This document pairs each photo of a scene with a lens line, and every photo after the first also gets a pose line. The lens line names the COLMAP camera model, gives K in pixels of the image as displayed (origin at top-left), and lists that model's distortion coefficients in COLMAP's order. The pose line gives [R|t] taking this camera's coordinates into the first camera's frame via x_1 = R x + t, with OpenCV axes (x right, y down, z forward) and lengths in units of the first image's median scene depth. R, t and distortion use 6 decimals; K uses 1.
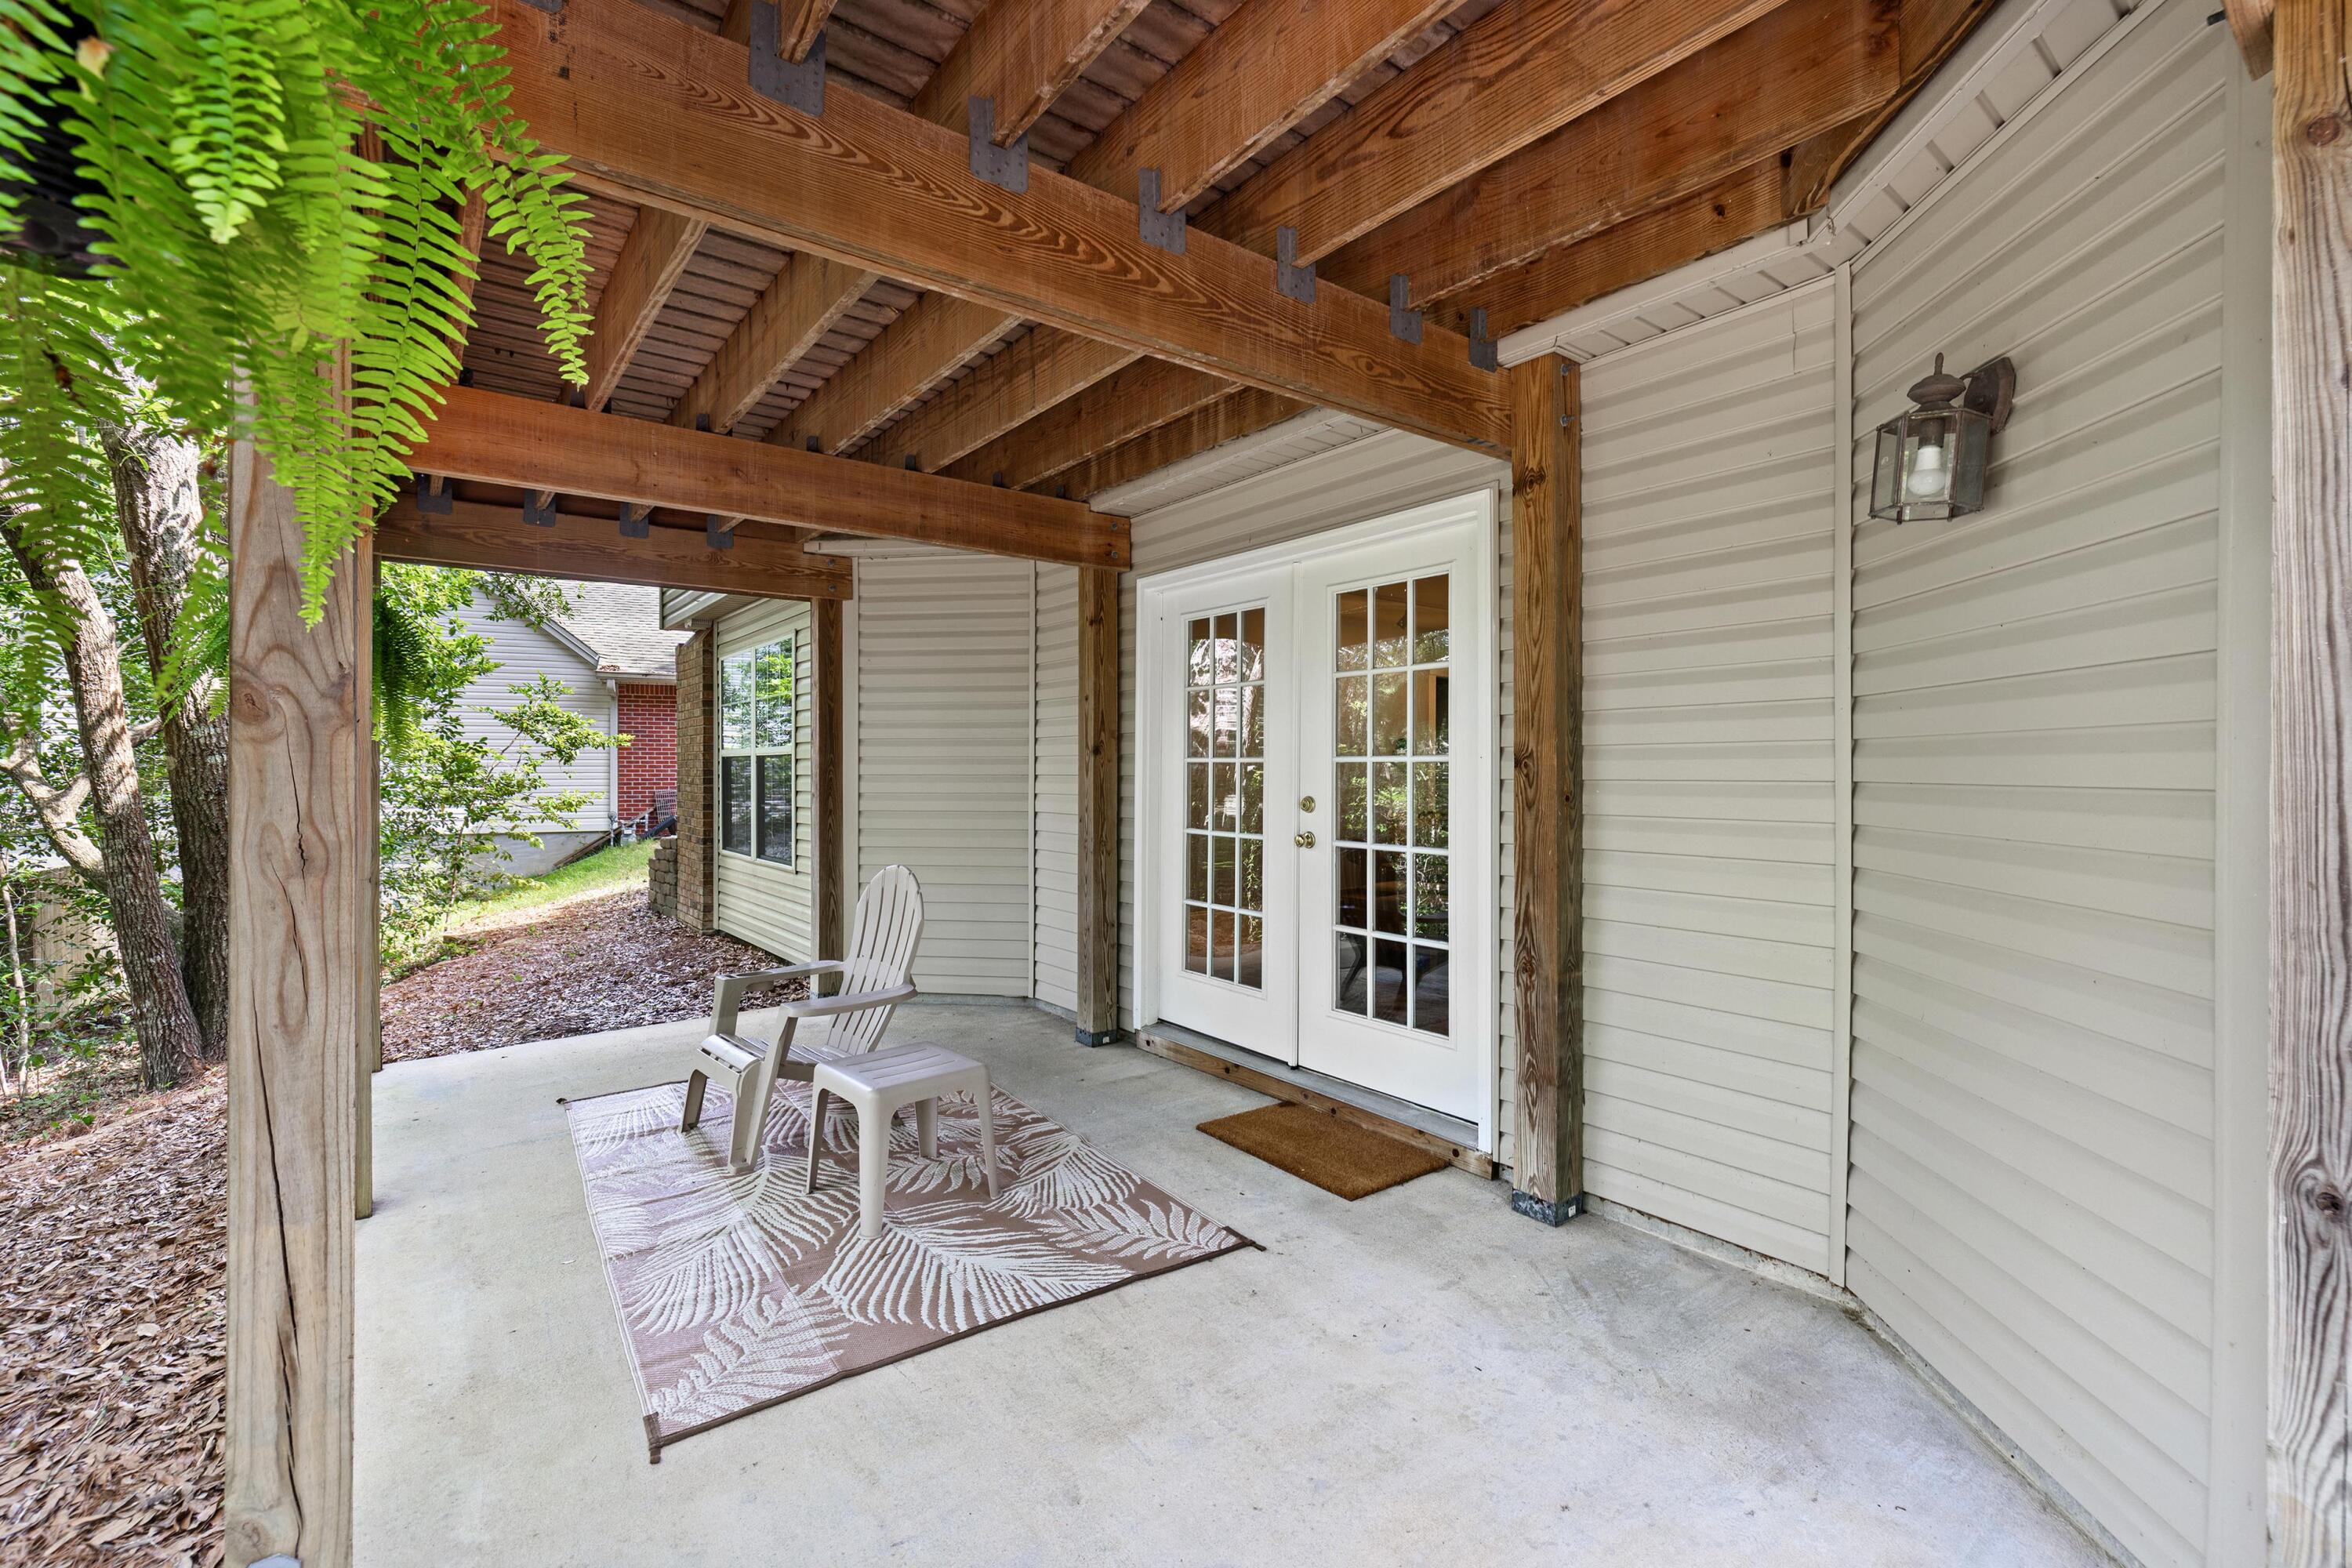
lens RADIAL K [[999.9, 0, 1160.9], [0, 999.9, 764.2], [0, 0, 1]] dist [0.002056, 0.000183]
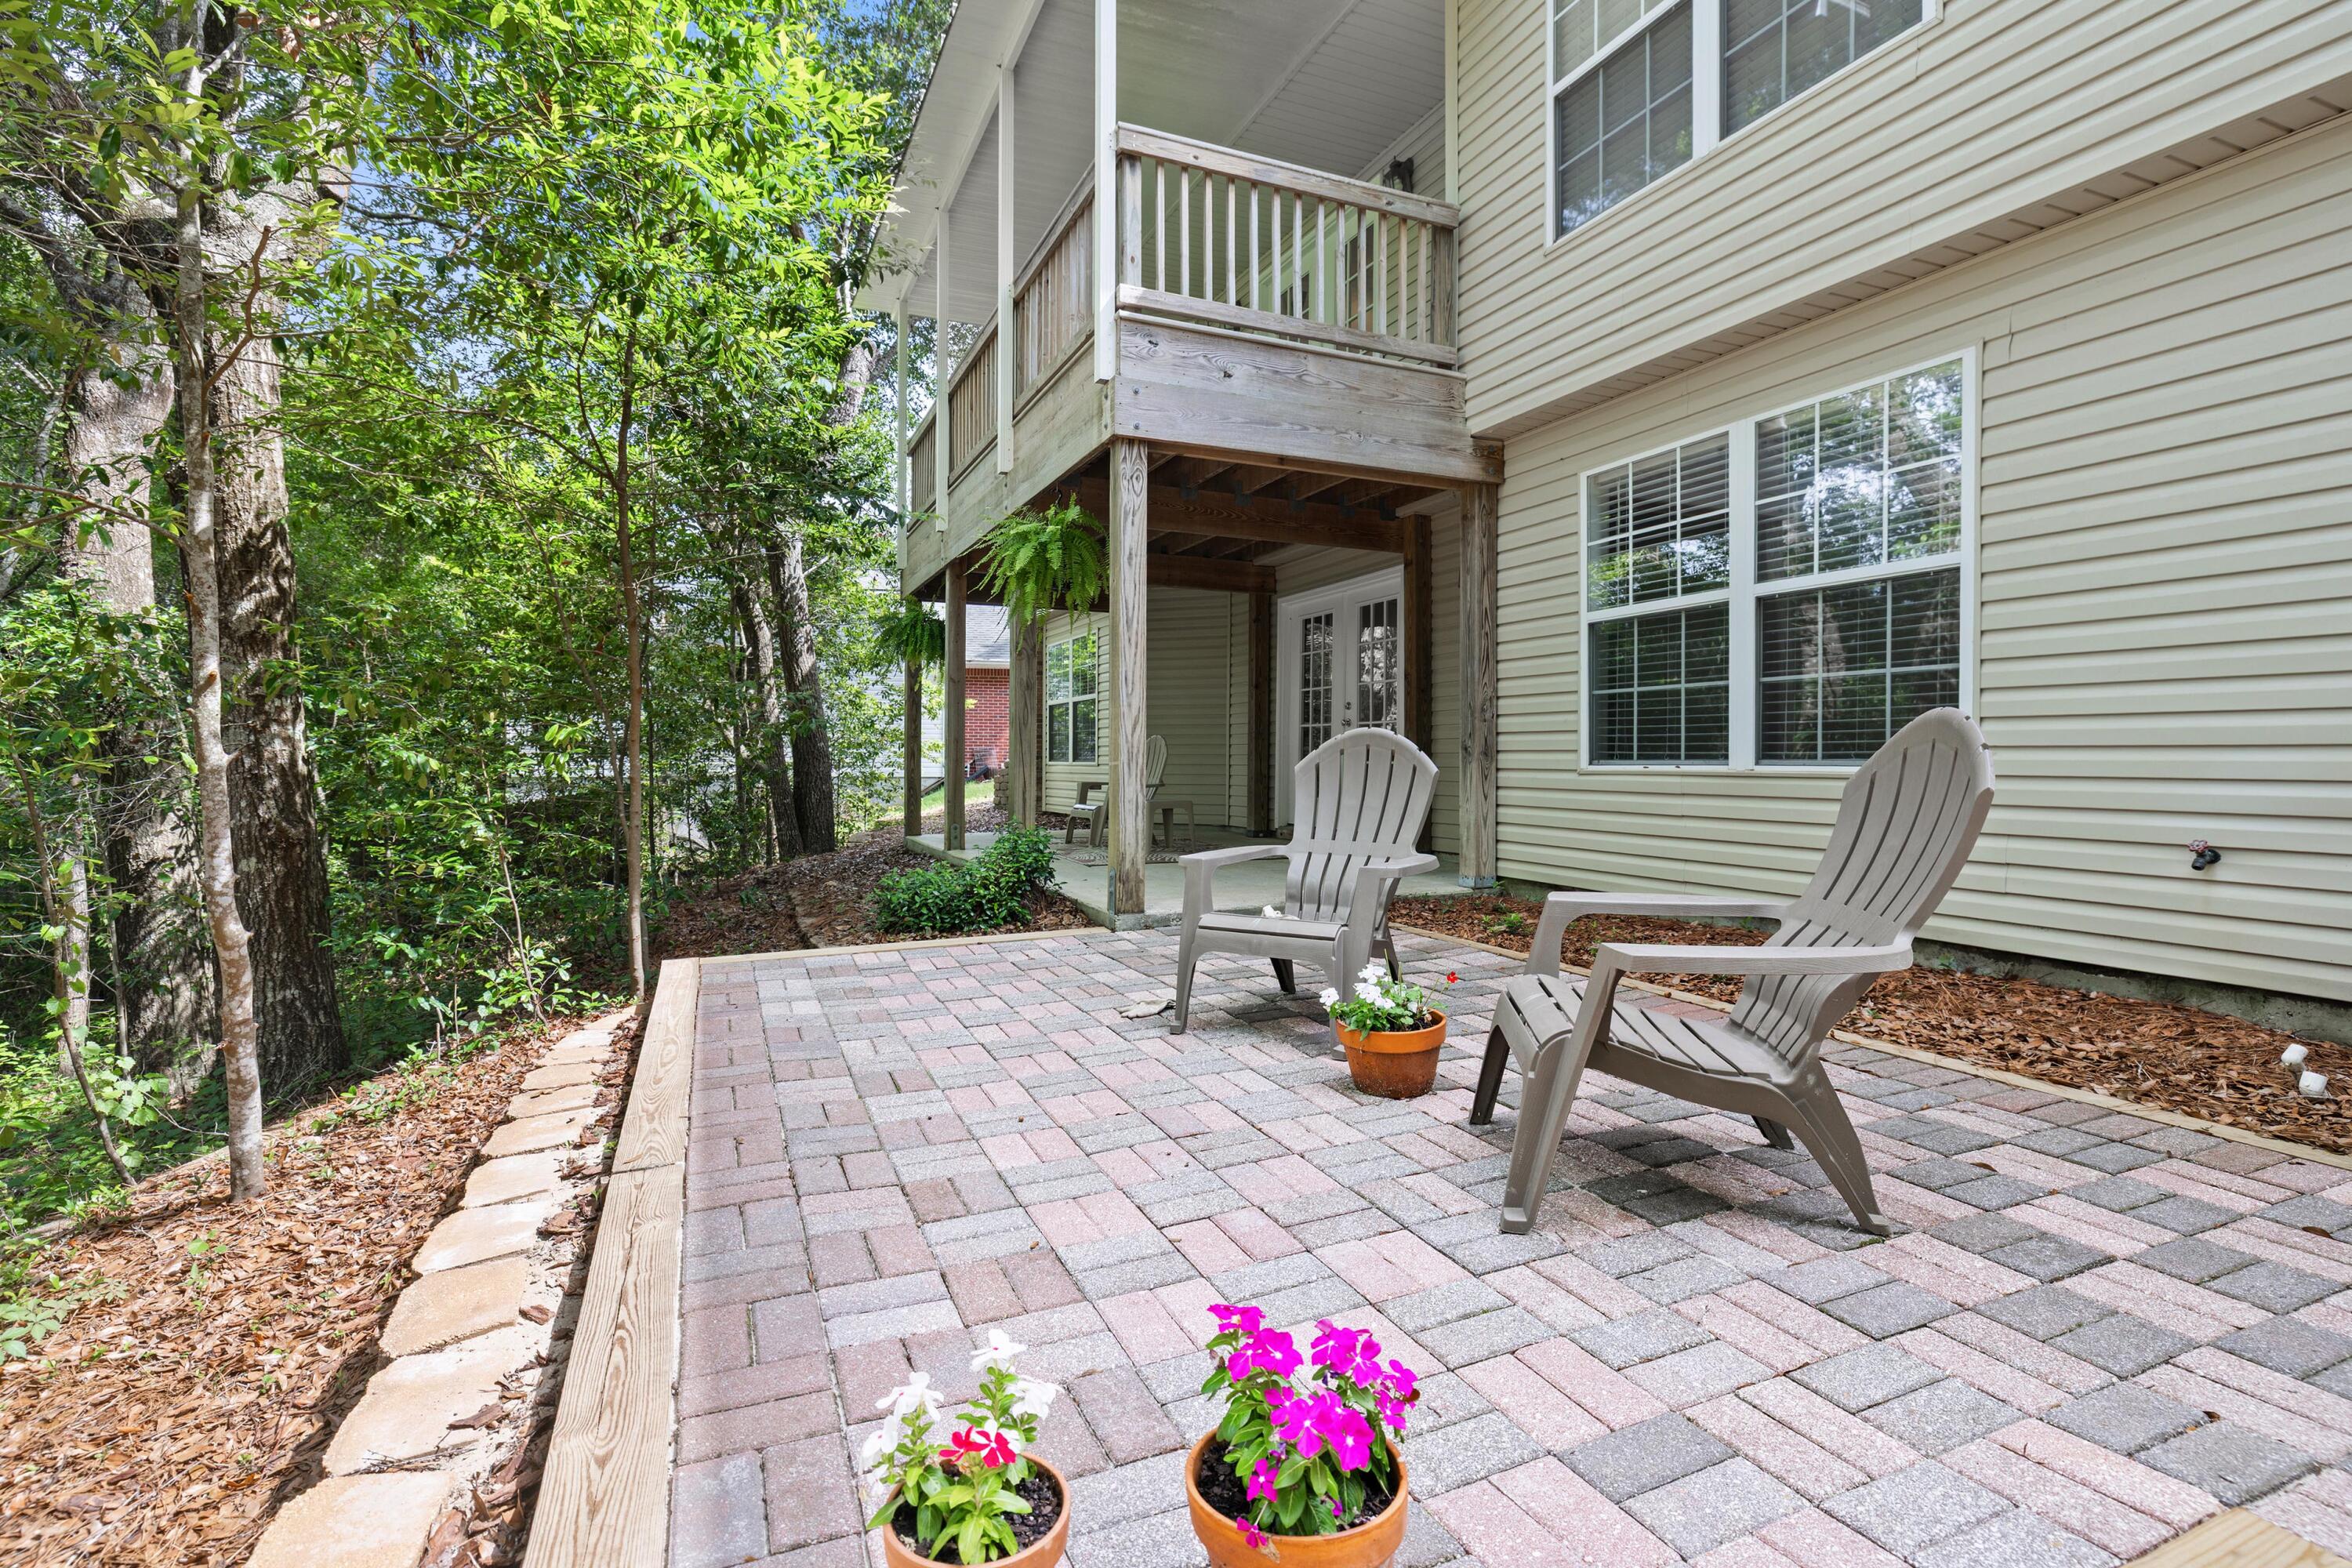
lens RADIAL K [[1080.1, 0, 1161.3], [0, 1080.1, 765.3], [0, 0, 1]] dist [-0.020299, -0.000185]
pose [[0.972354, 0.011157, -0.233243, 0.187603], [-0.011103, 0.999937, 0.001546, 0.105200], [0.233246, 0.001087, 0.972417, -0.829574]]
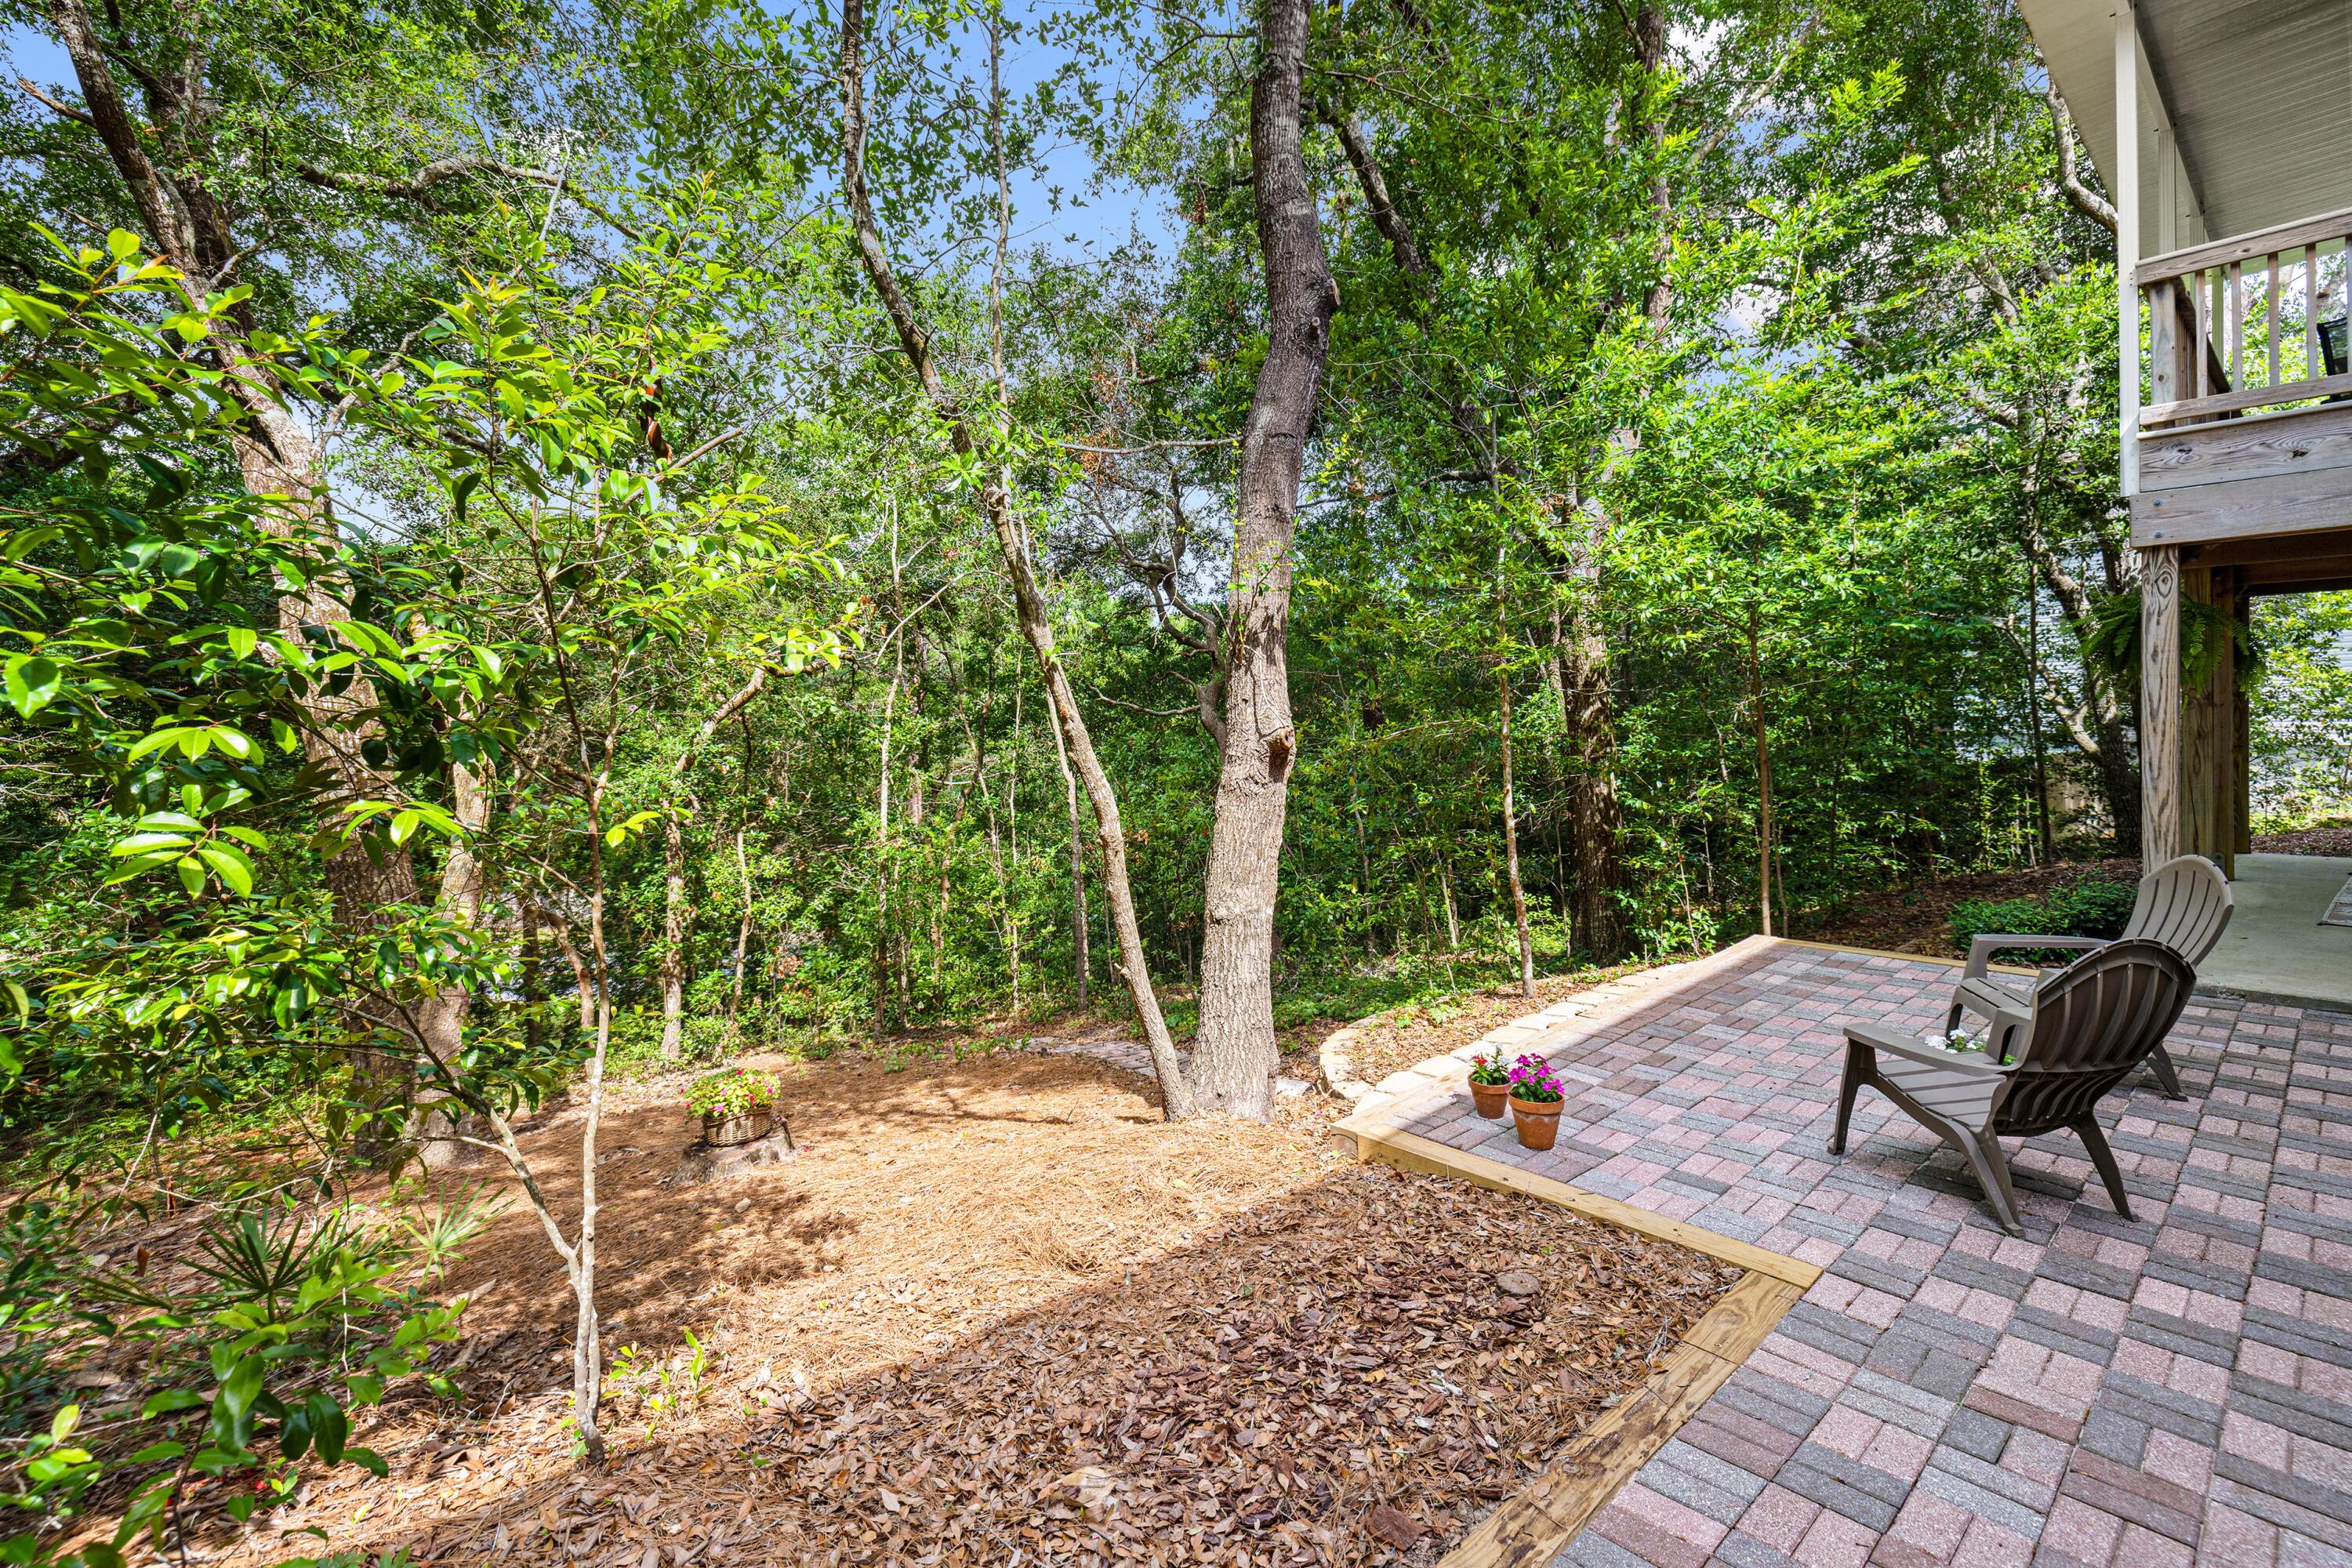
lens RADIAL K [[1021.3, 0, 1166.8], [0, 1021.3, 726.3], [0, 0, 1]] dist [0.002108, 0.000357]
pose [[0.070291, 0.019857, -0.997329, 0.800399], [0.029053, 0.999337, 0.021945, -0.041363], [0.997103, -0.030518, 0.069667, -0.936785]]
